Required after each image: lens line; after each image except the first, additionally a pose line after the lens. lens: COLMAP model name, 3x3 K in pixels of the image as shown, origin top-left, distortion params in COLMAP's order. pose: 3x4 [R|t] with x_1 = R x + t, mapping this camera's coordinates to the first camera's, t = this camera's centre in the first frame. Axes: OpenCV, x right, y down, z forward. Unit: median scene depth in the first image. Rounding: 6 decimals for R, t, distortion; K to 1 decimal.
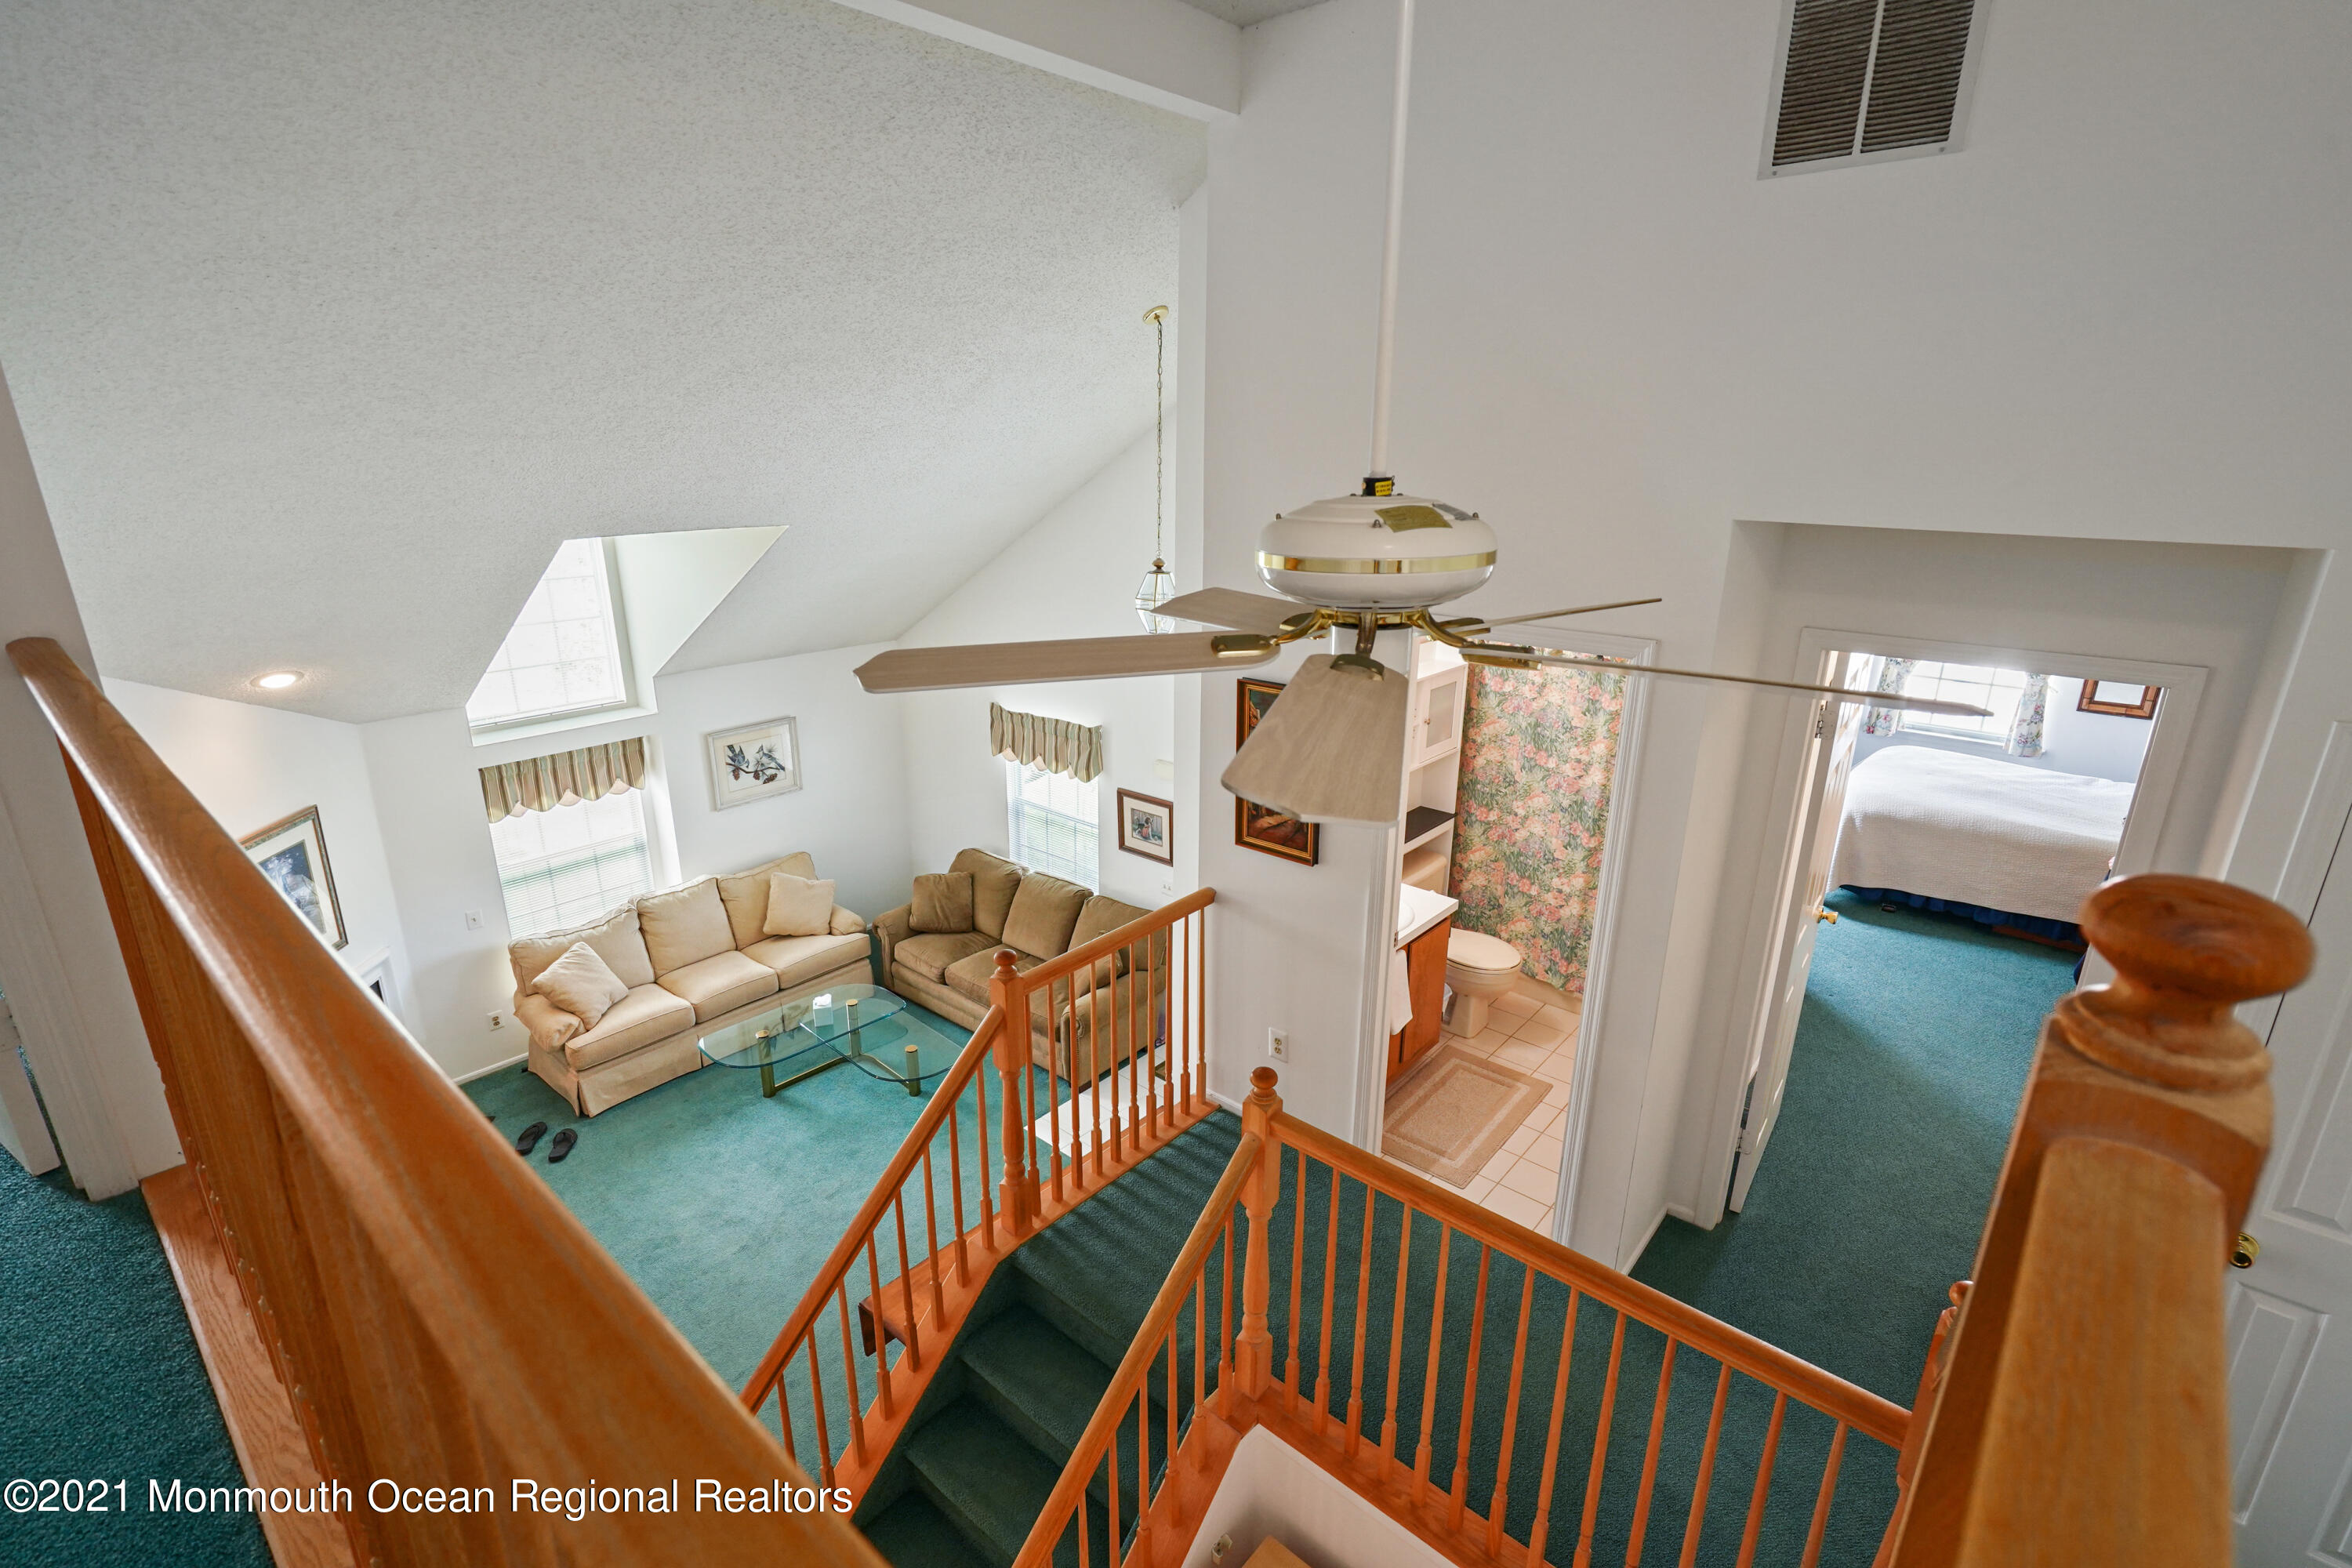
lens RADIAL K [[1056.4, 0, 1077.8], [0, 1056.4, 787.0], [0, 0, 1]] dist [-0.001460, -0.000103]
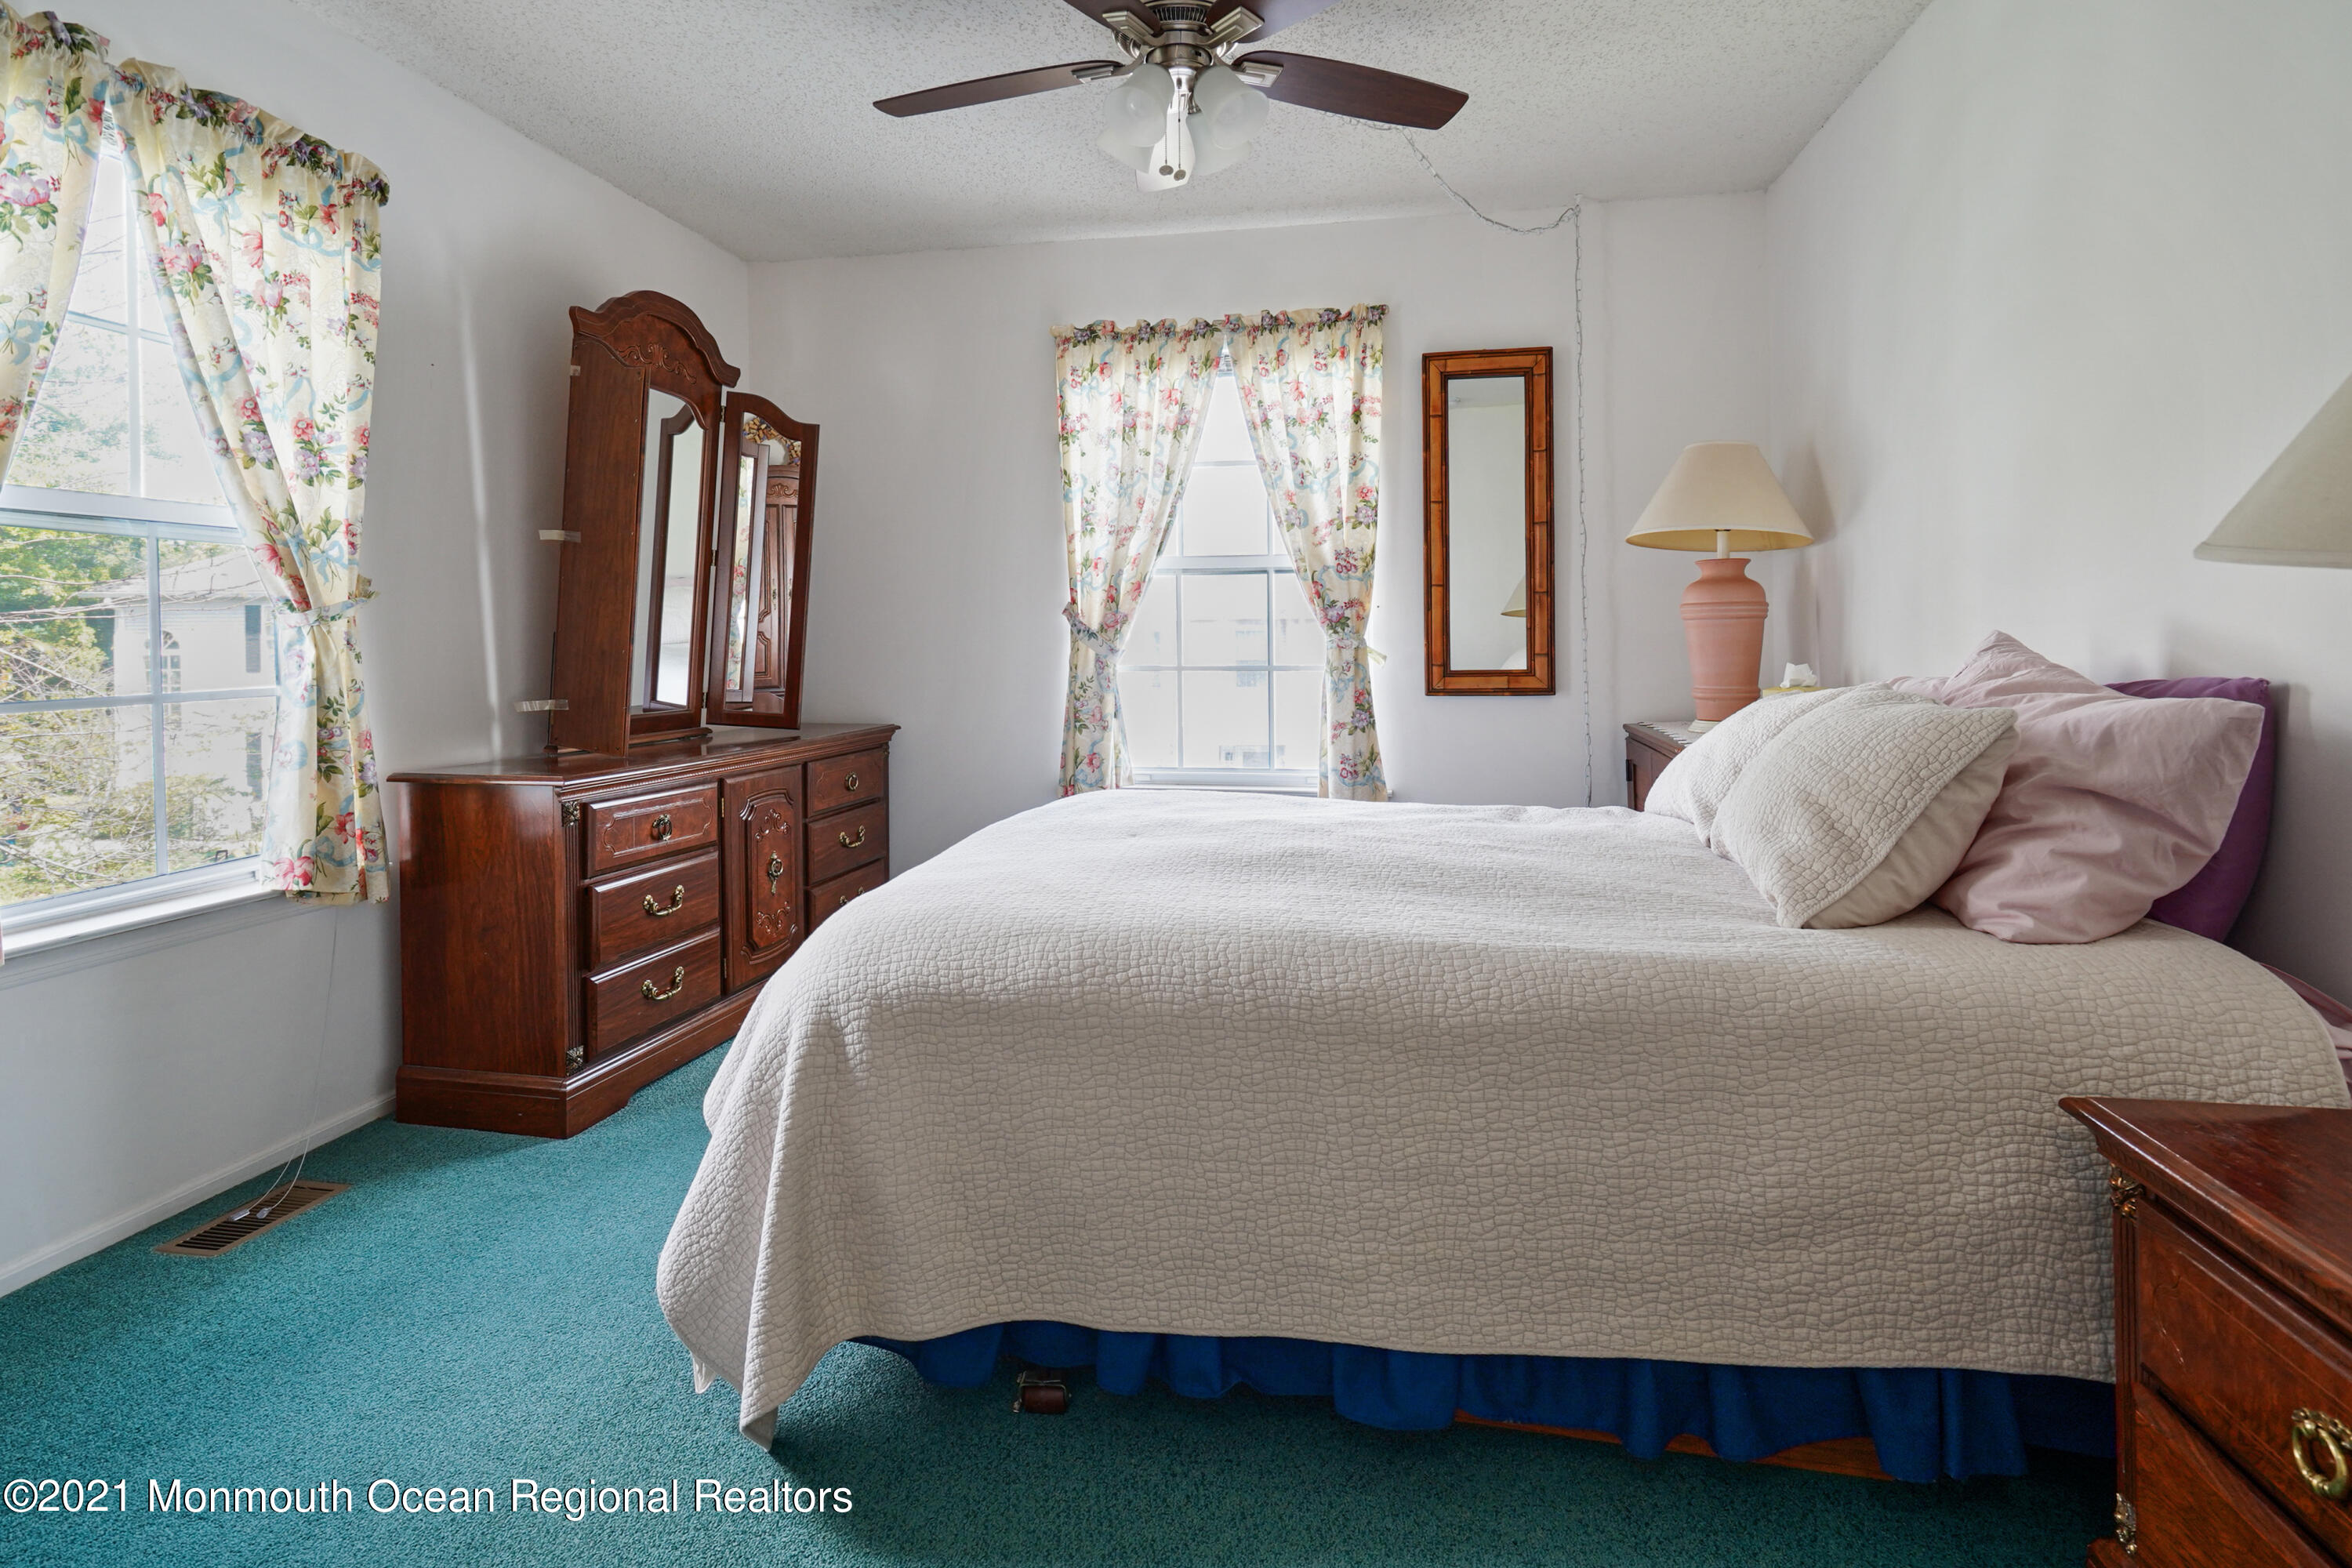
lens RADIAL K [[1111.5, 0, 1176.0], [0, 1111.5, 784.0], [0, 0, 1]] dist [-0.002070, -0.000240]
pose [[0.831618, -0.036808, 0.554127, 0.618461], [0.163573, 0.969772, -0.181069, 0.031564], [-0.530712, 0.241220, 0.812501, 0.707149]]
